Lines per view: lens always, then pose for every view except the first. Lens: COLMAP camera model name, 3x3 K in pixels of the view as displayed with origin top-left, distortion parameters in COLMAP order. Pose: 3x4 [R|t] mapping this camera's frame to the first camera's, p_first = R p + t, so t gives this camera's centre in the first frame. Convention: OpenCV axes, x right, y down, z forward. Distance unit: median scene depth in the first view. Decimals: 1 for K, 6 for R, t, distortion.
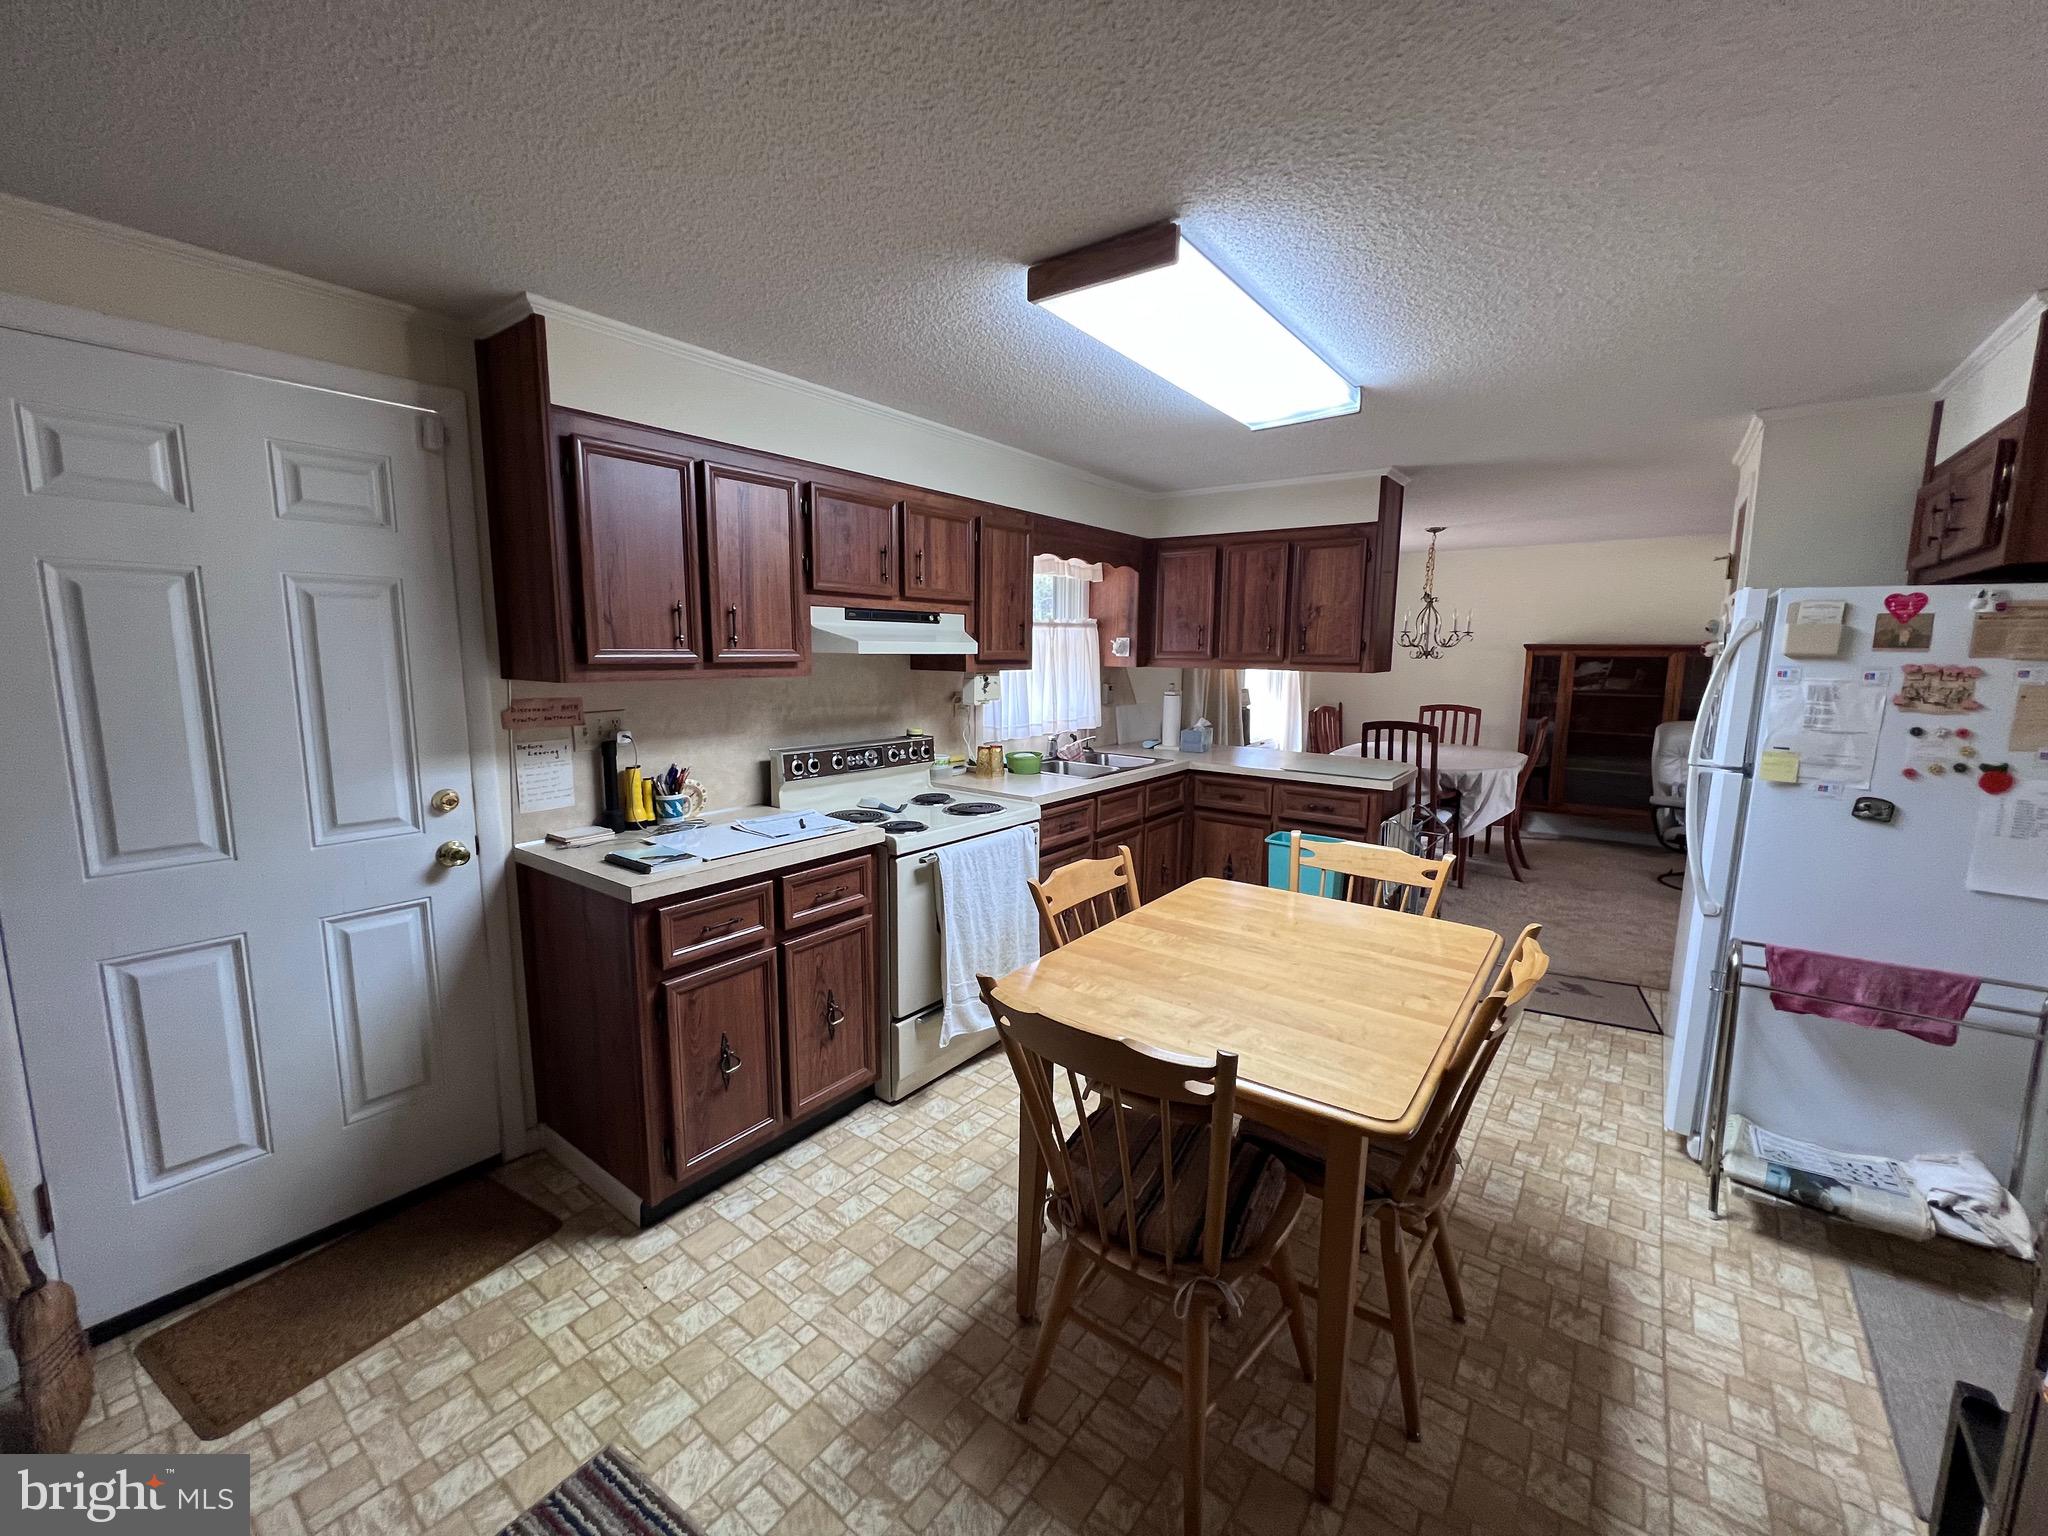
lens RADIAL K [[824.5, 0, 1017.3], [0, 824.5, 767.1], [0, 0, 1]] dist [0.001881, 0.000035]
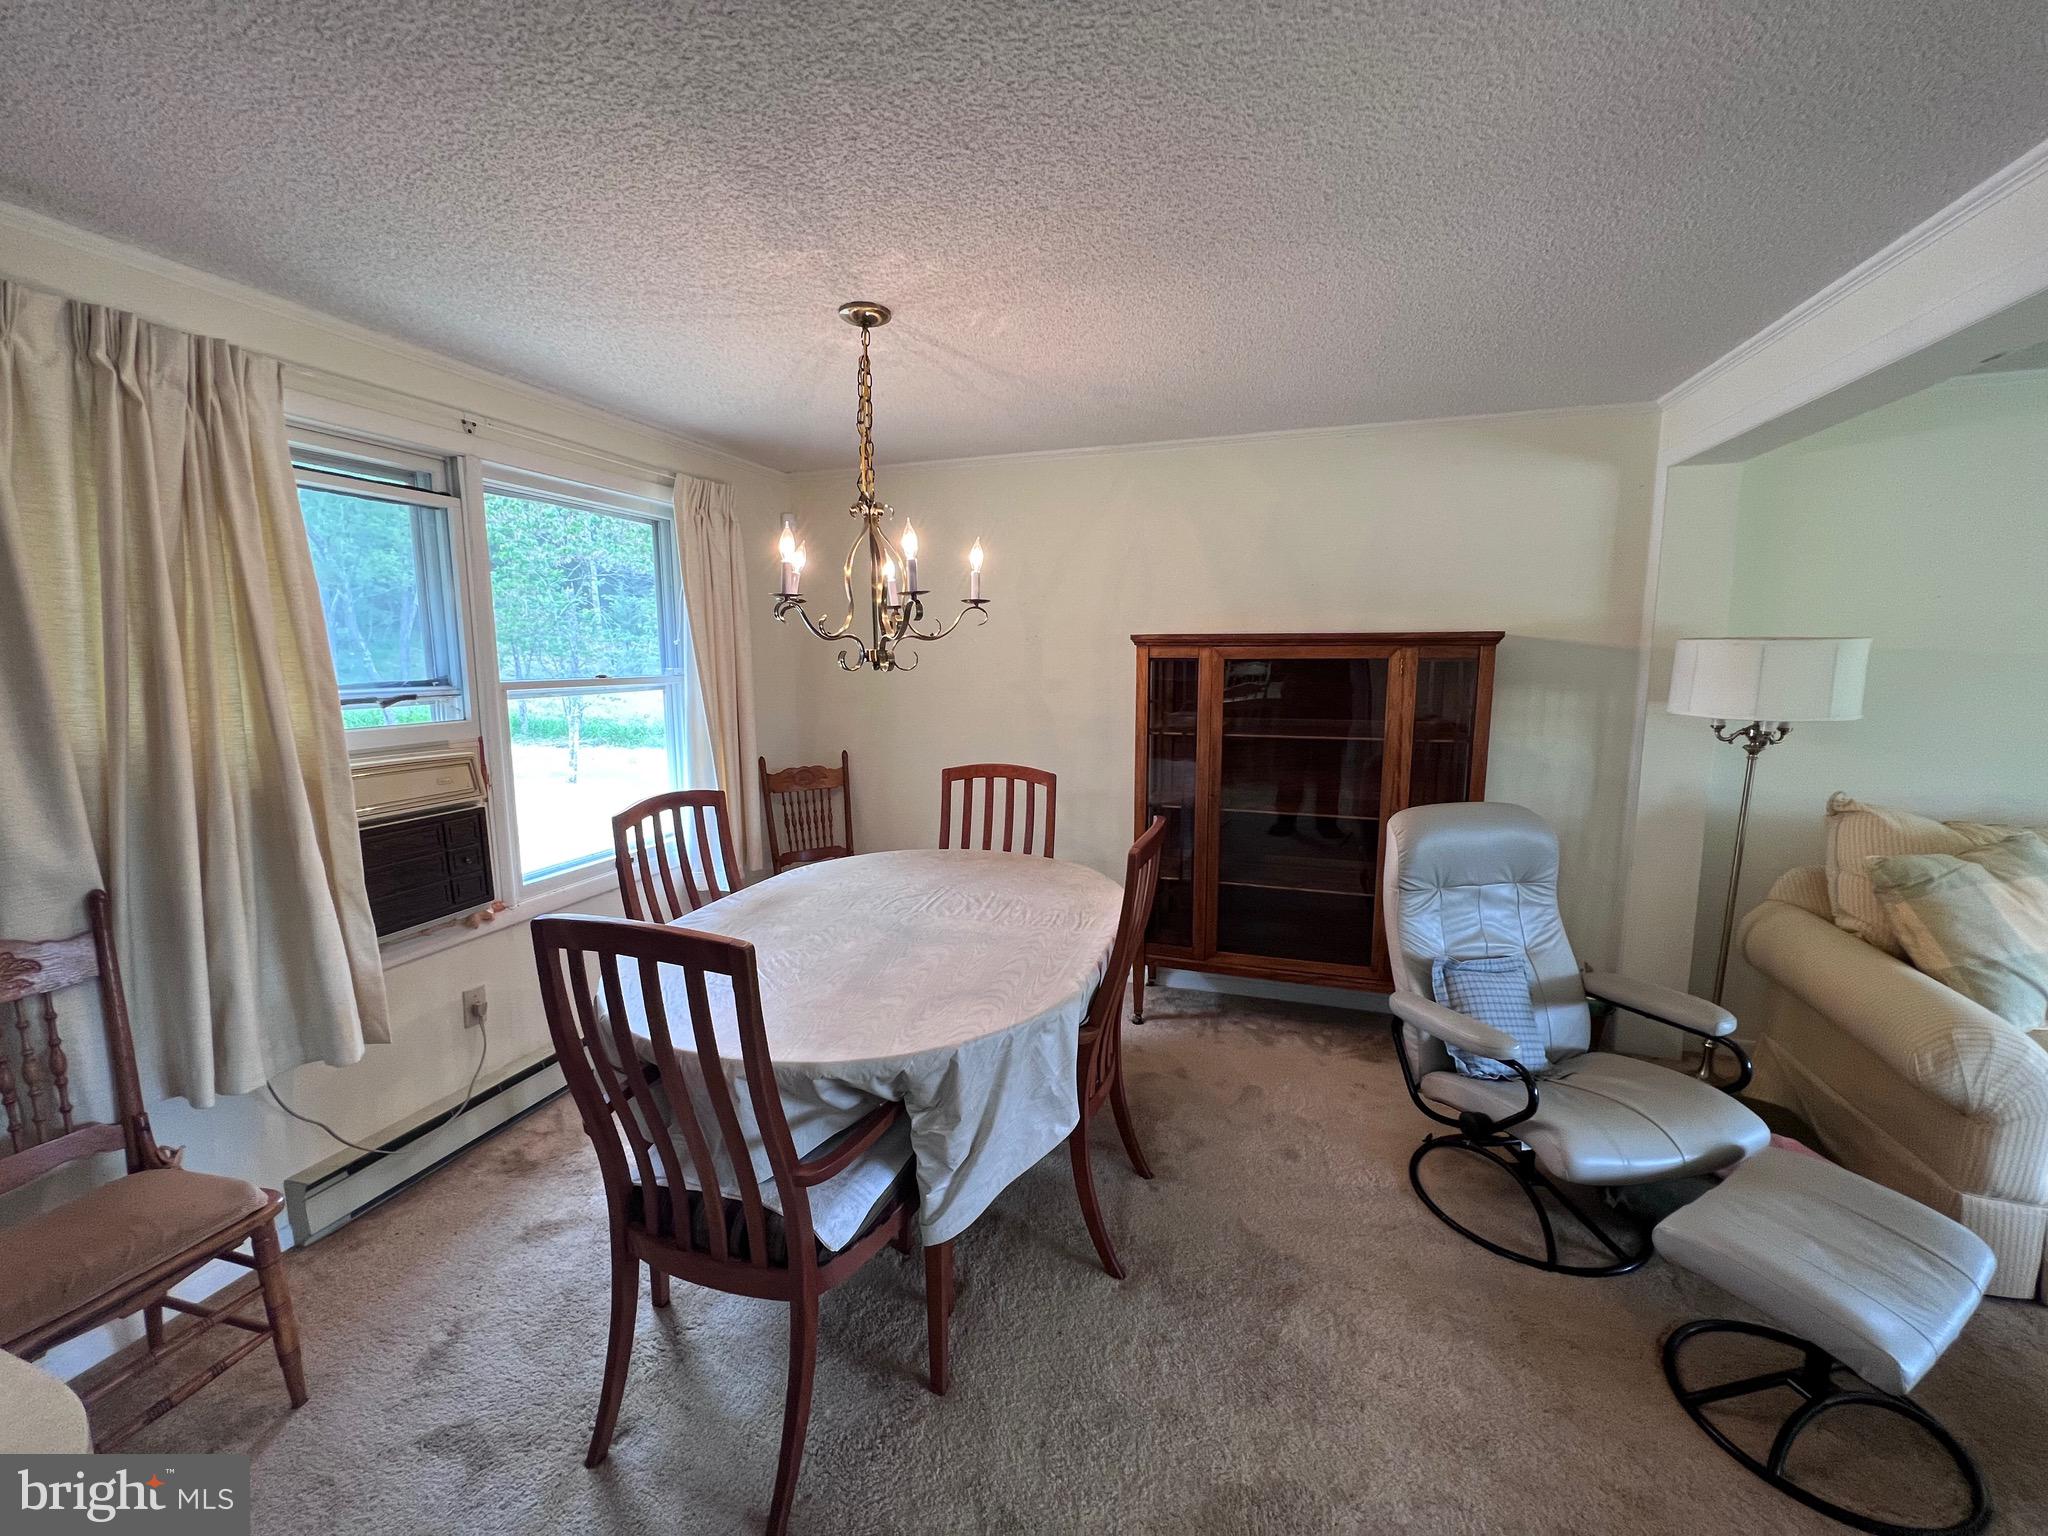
lens RADIAL K [[824.5, 0, 1025.0], [0, 824.5, 771.6], [0, 0, 1]] dist [0.001881, 0.000035]
pose [[0.944118, -0.052678, 0.325372, 0.406627], [0.053153, 0.998559, 0.007433, -0.078598], [-0.325295, 0.010277, 0.945557, 0.583394]]
